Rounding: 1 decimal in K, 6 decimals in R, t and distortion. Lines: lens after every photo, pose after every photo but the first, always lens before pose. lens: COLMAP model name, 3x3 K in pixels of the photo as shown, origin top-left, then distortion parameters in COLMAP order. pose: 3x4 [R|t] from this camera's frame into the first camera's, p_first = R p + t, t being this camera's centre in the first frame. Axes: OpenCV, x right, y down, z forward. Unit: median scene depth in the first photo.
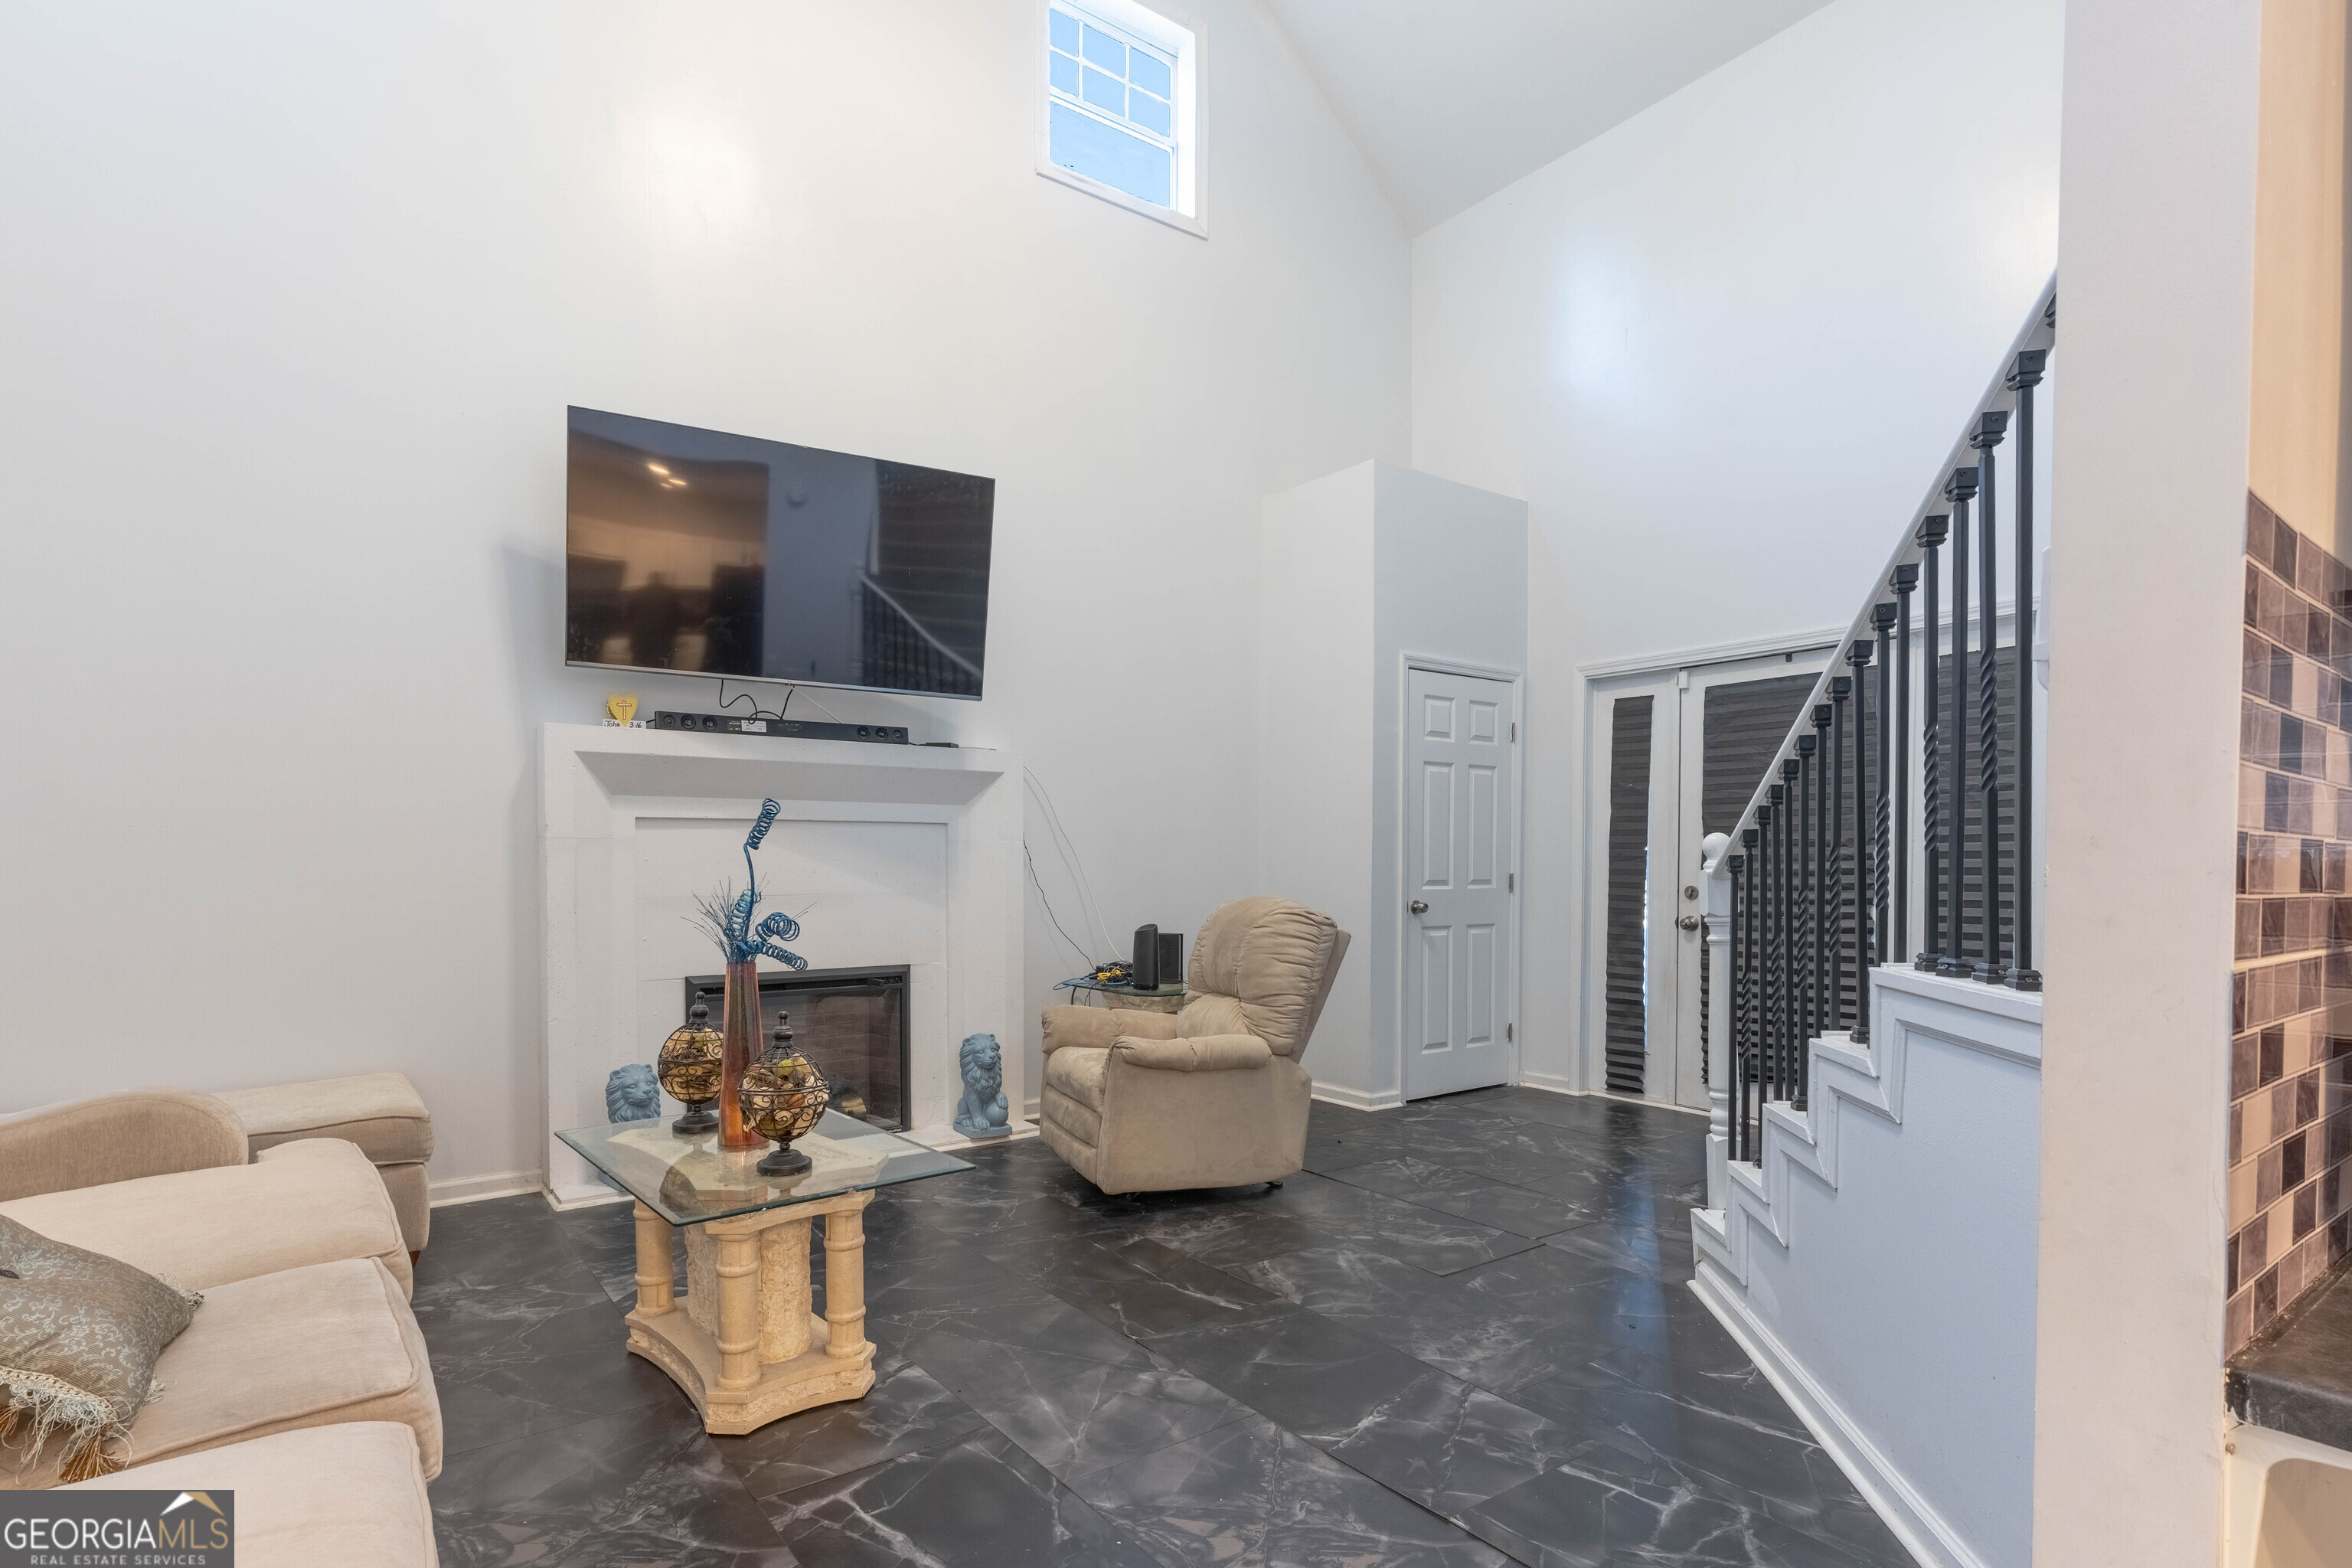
lens RADIAL K [[1154.3, 0, 1167.4], [0, 1154.3, 908.1], [0, 0, 1]] dist [0.000299, 0.000099]
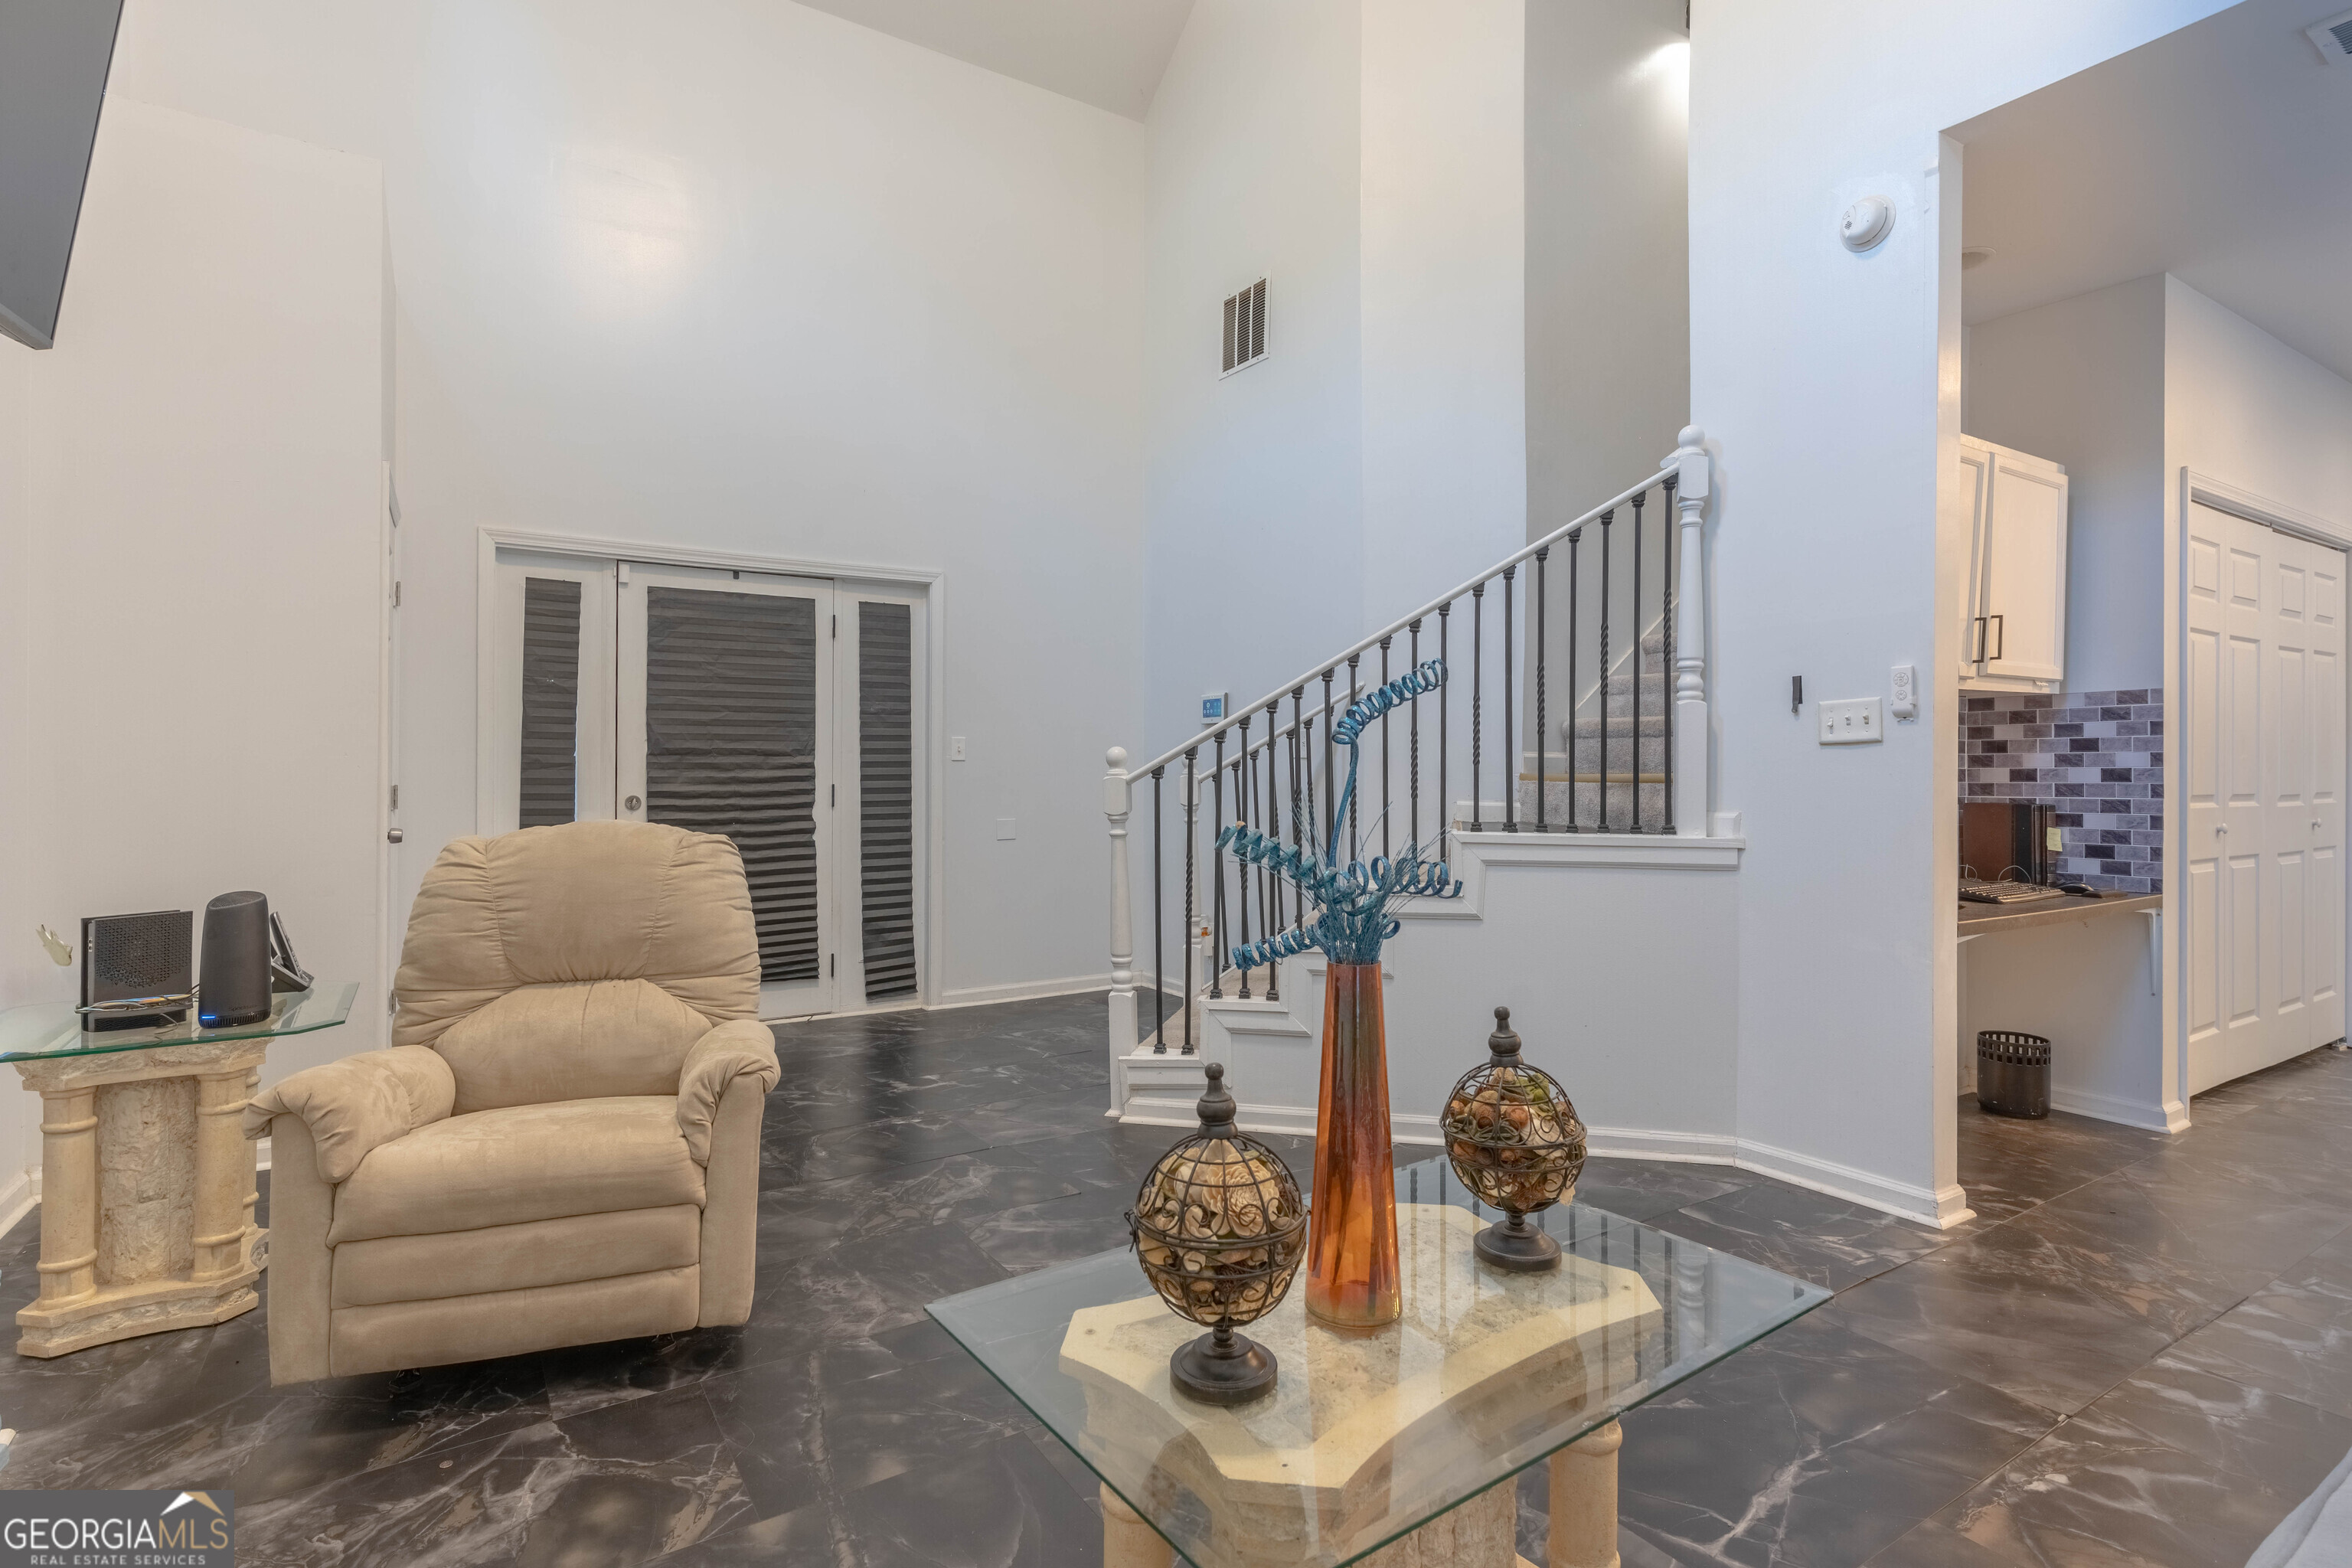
lens RADIAL K [[1123.8, 0, 1176.0], [0, 1123.8, 784.0], [0, 0, 1]] dist [-0.001375, -0.000238]
pose [[0.090623, -0.012561, 0.995806, -0.671115], [0.037299, 0.999262, 0.009211, -0.033487], [-0.995187, 0.036308, 0.091024, 0.784906]]
